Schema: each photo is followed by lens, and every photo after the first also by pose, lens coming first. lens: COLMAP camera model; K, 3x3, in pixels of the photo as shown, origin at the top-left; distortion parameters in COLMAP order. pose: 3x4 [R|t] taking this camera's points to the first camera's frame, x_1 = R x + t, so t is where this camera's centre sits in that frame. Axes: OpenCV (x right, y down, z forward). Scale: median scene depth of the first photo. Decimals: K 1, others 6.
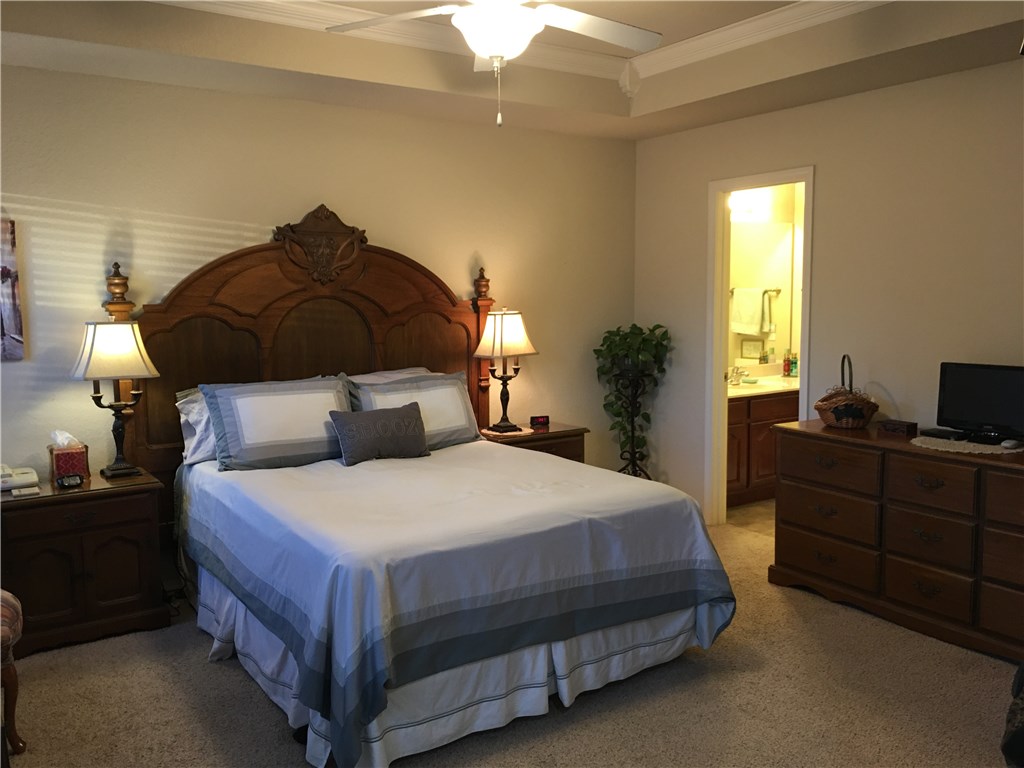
lens RADIAL K [[865.6, 0, 512.6], [0, 865.6, 378.8], [0, 0, 1]] dist [0.079319, -0.101337]
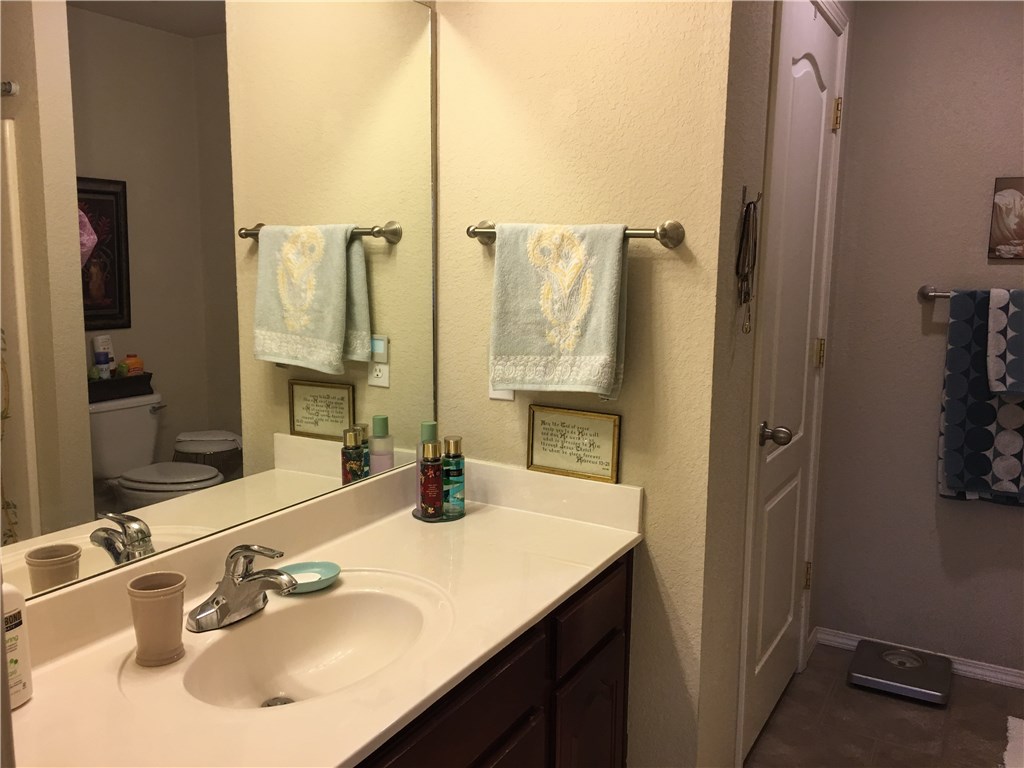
lens RADIAL K [[865.6, 0, 512.9], [0, 865.6, 383.0], [0, 0, 1]] dist [0.079319, -0.101337]
pose [[0.896494, -0.045883, 0.440674, 0.199072], [0.021022, 0.997908, 0.061137, -0.064271], [-0.442557, -0.045545, 0.895583, 0.684978]]
